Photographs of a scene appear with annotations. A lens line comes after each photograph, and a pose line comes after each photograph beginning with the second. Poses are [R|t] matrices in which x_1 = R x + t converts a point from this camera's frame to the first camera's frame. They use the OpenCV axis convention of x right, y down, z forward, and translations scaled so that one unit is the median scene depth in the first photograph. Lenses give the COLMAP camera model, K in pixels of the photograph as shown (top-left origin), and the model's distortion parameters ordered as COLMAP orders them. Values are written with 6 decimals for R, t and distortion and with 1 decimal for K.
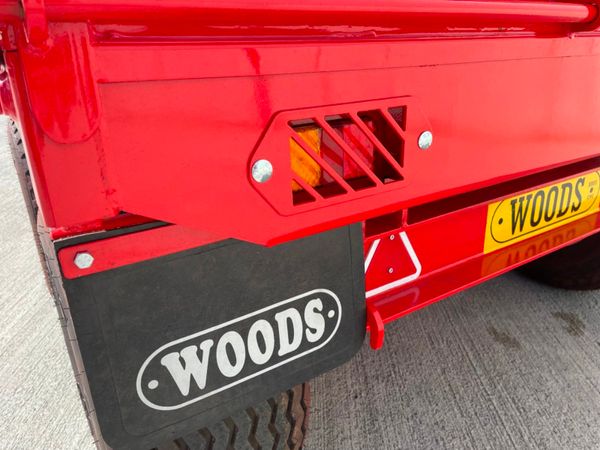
lens RADIAL K [[477.0, 0, 300.0], [0, 477.0, 225.0], [0, 0, 1]] dist [0.110572, -0.172707]
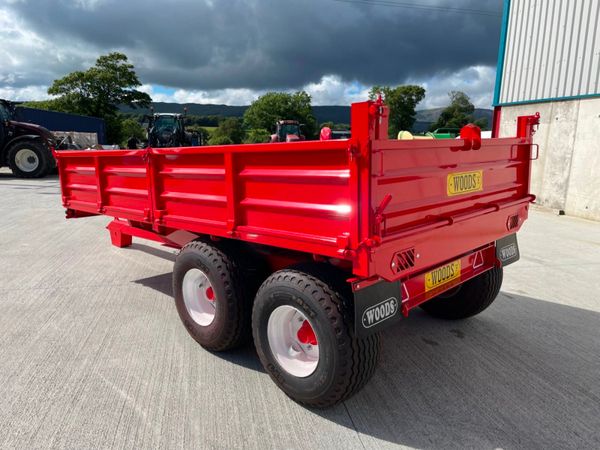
lens RADIAL K [[477.0, 0, 300.0], [0, 477.0, 225.0], [0, 0, 1]] dist [0.110572, -0.172707]
pose [[0.973472, -0.039550, 0.225361, -1.429919], [0.084936, 0.977034, -0.195422, 0.247498], [-0.212456, 0.209379, 0.954475, -2.413837]]
